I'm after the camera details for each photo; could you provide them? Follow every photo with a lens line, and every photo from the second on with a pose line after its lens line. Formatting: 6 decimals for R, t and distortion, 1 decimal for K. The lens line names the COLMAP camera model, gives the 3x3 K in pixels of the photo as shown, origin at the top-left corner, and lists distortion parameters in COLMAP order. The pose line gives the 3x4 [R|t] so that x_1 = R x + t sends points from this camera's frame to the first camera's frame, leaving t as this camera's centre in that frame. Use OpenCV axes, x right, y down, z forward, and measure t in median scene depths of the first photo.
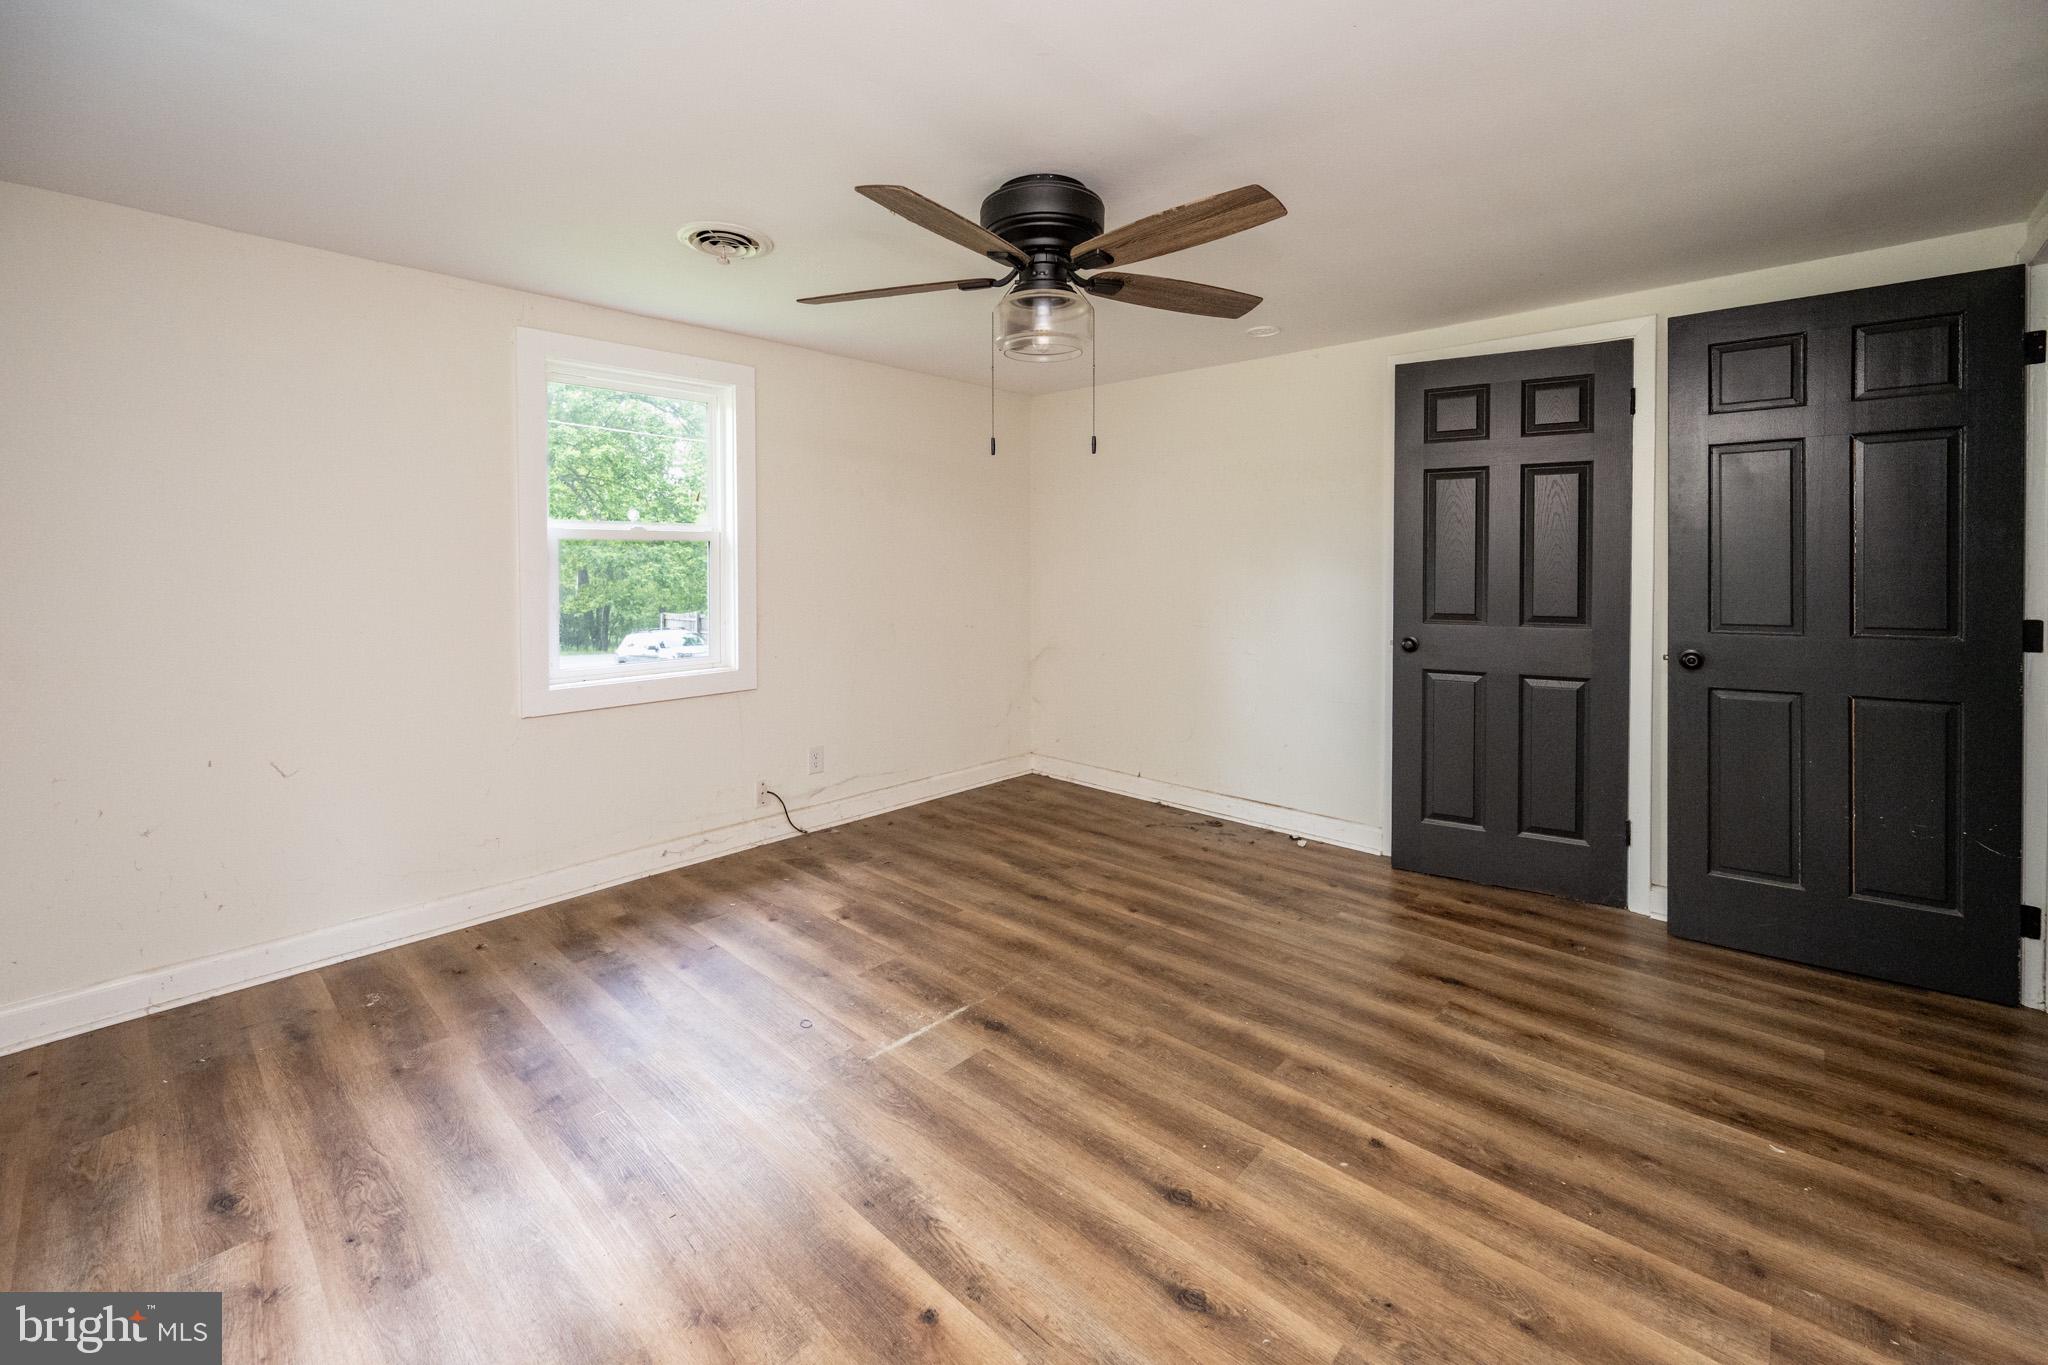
lens RADIAL K [[836.2, 0, 1009.6], [0, 836.2, 631.6], [0, 0, 1]] dist [0.000466, 0.000209]
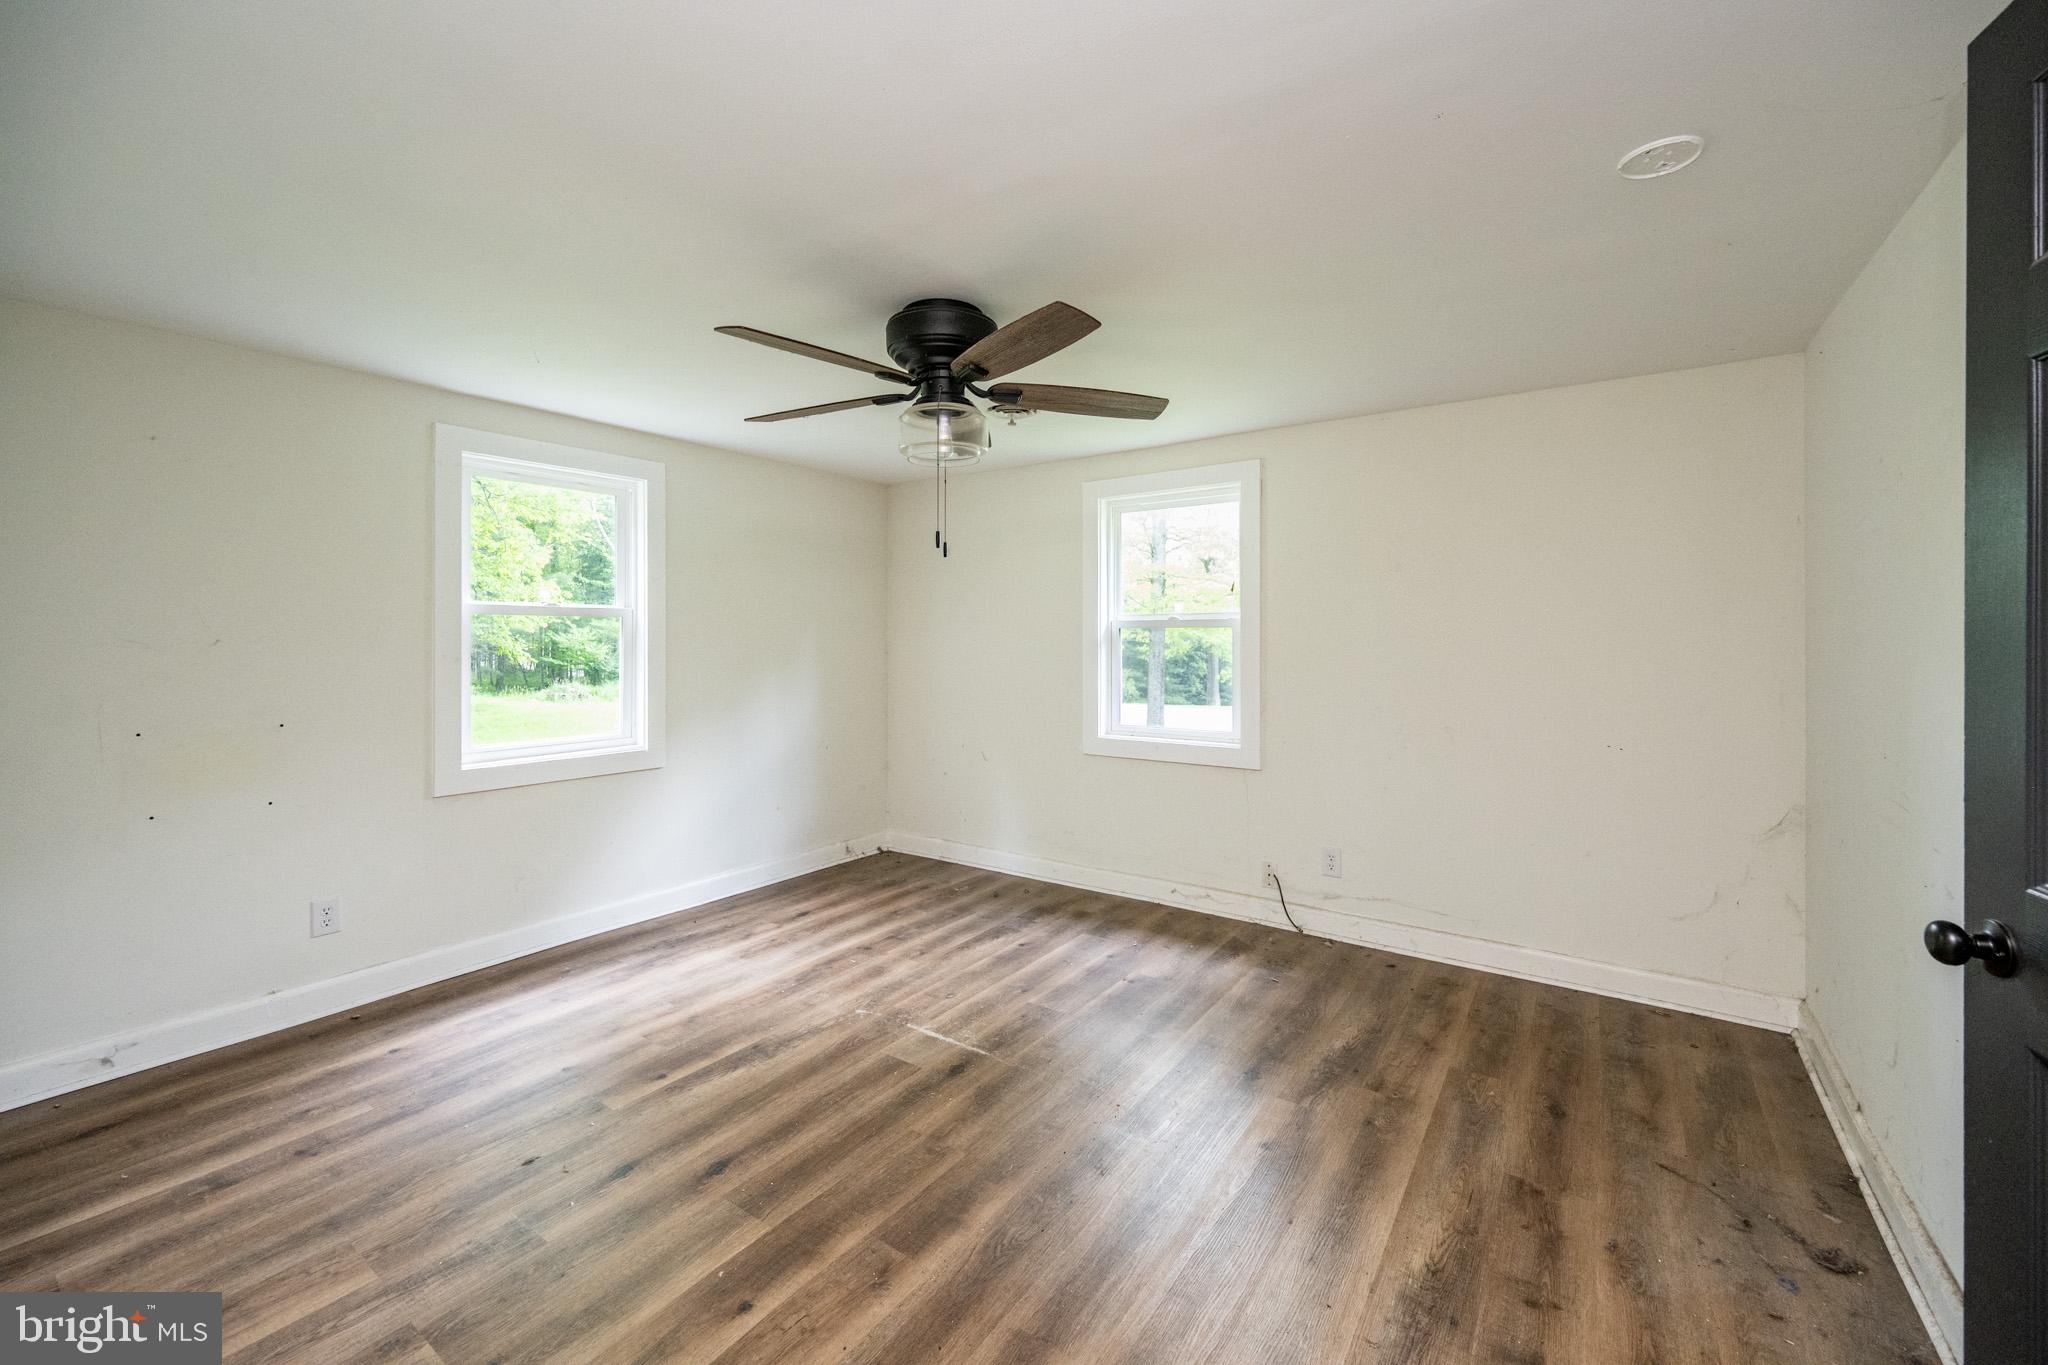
lens RADIAL K [[836.2, 0, 1009.6], [0, 836.2, 631.6], [0, 0, 1]] dist [0.000466, 0.000209]
pose [[0.132124, -0.005642, -0.991217, 1.099827], [-0.081433, 0.996542, -0.016527, -0.089599], [0.987883, 0.082901, 0.131208, 0.891233]]
